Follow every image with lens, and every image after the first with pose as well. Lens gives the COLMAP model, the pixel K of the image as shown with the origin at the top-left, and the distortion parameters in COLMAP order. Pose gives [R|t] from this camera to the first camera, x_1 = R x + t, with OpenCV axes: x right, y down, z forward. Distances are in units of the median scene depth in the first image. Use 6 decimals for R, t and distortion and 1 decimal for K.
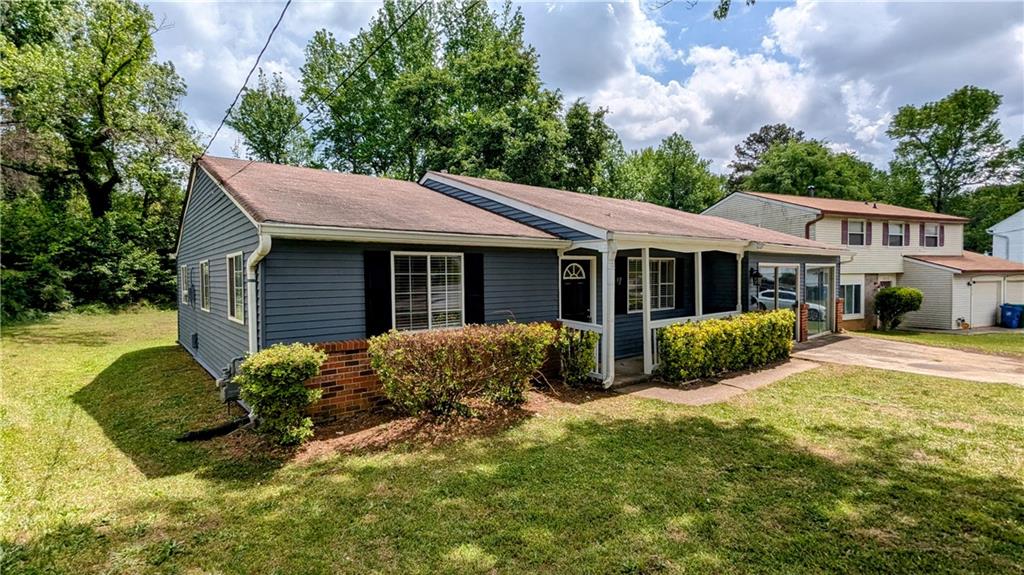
lens RADIAL K [[483.8, 0, 507.7], [0, 483.8, 293.1], [0, 0, 1]] dist [0.003713, 0.000325]
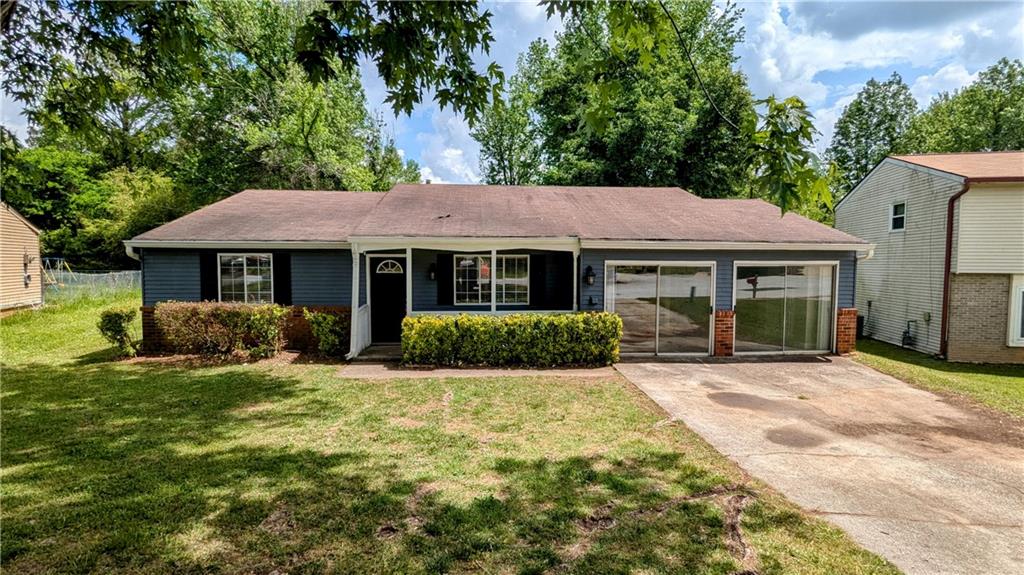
lens RADIAL K [[483.8, 0, 507.7], [0, 483.8, 293.1], [0, 0, 1]] dist [0.003713, 0.000325]
pose [[0.825569, 0.053209, -0.561787, 1.079831], [-0.033302, 0.998403, 0.045624, -0.044428], [0.563318, -0.018957, 0.826023, 0.156947]]
